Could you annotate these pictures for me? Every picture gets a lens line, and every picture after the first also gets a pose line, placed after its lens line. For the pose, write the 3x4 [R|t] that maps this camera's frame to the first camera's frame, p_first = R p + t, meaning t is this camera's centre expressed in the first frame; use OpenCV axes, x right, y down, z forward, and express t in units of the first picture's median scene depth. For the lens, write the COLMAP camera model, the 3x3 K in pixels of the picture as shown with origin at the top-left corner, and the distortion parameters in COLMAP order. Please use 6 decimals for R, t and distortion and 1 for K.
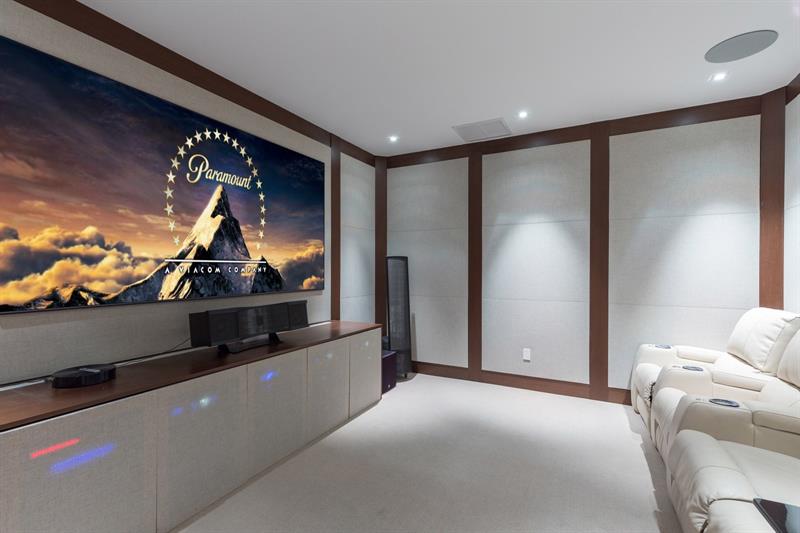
lens RADIAL K [[360.3, 0, 398.7], [0, 360.3, 268.7], [0, 0, 1]] dist [0.008039, -0.001664]
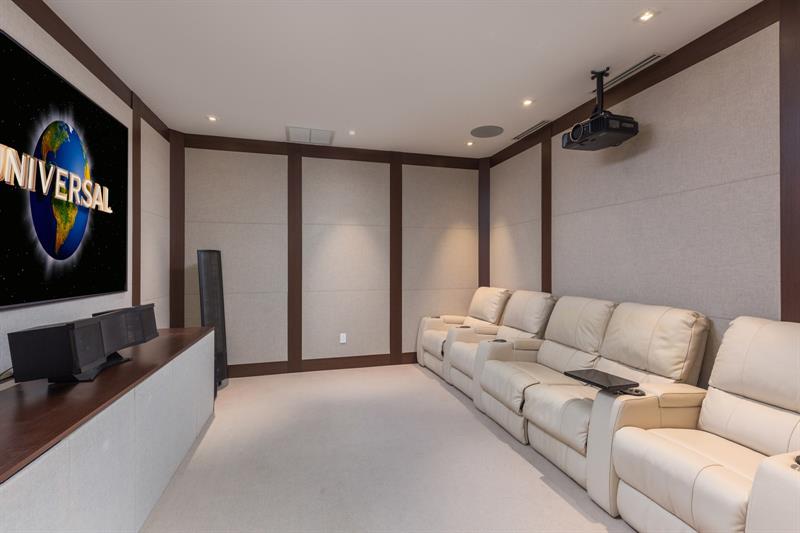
lens RADIAL K [[360.3, 0, 397.9], [0, 360.3, 264.2], [0, 0, 1]] dist [0.008039, -0.001664]
pose [[0.733750, -0.001142, 0.679418, -0.321787], [0.003065, 0.999994, -0.001629, 0.003627], [-0.679412, 0.003278, 0.733750, 0.038632]]
